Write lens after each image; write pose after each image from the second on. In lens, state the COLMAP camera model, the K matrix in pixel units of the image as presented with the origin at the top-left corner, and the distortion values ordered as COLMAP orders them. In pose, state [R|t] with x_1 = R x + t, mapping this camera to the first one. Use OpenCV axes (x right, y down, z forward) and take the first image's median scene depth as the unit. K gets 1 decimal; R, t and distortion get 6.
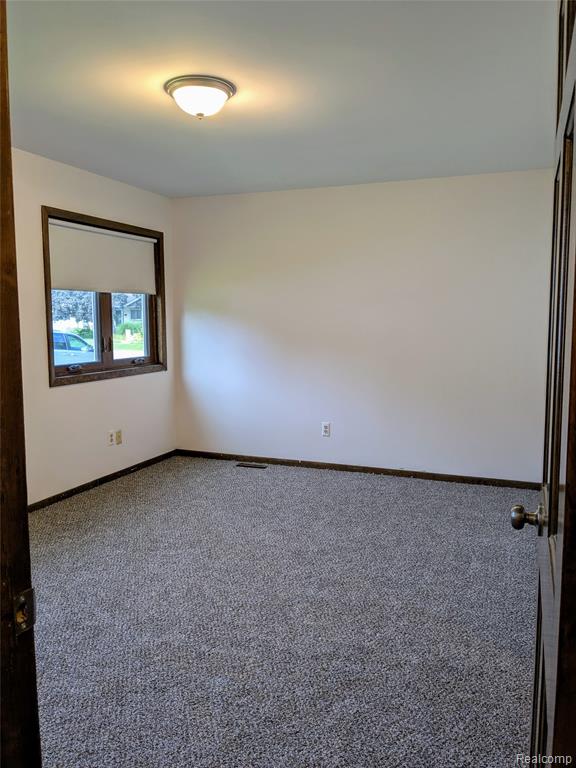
lens RADIAL K [[605.8, 0, 284.4], [0, 605.8, 386.2], [0, 0, 1]] dist [0.062006, -0.105573]
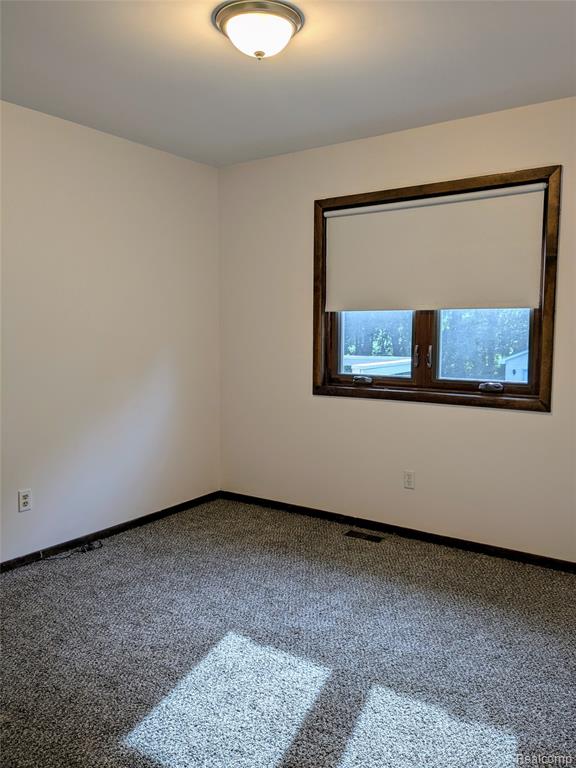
lens RADIAL K [[596.1, 0, 288.0], [0, 596.1, 384.0], [0, 0, 1]] dist [-0.001813, -0.100737]
pose [[-0.223983, 0.106063, -0.968805, 0.443274], [-0.096871, 0.986715, 0.130420, -0.111800], [0.969767, 0.123061, -0.210733, 0.992471]]
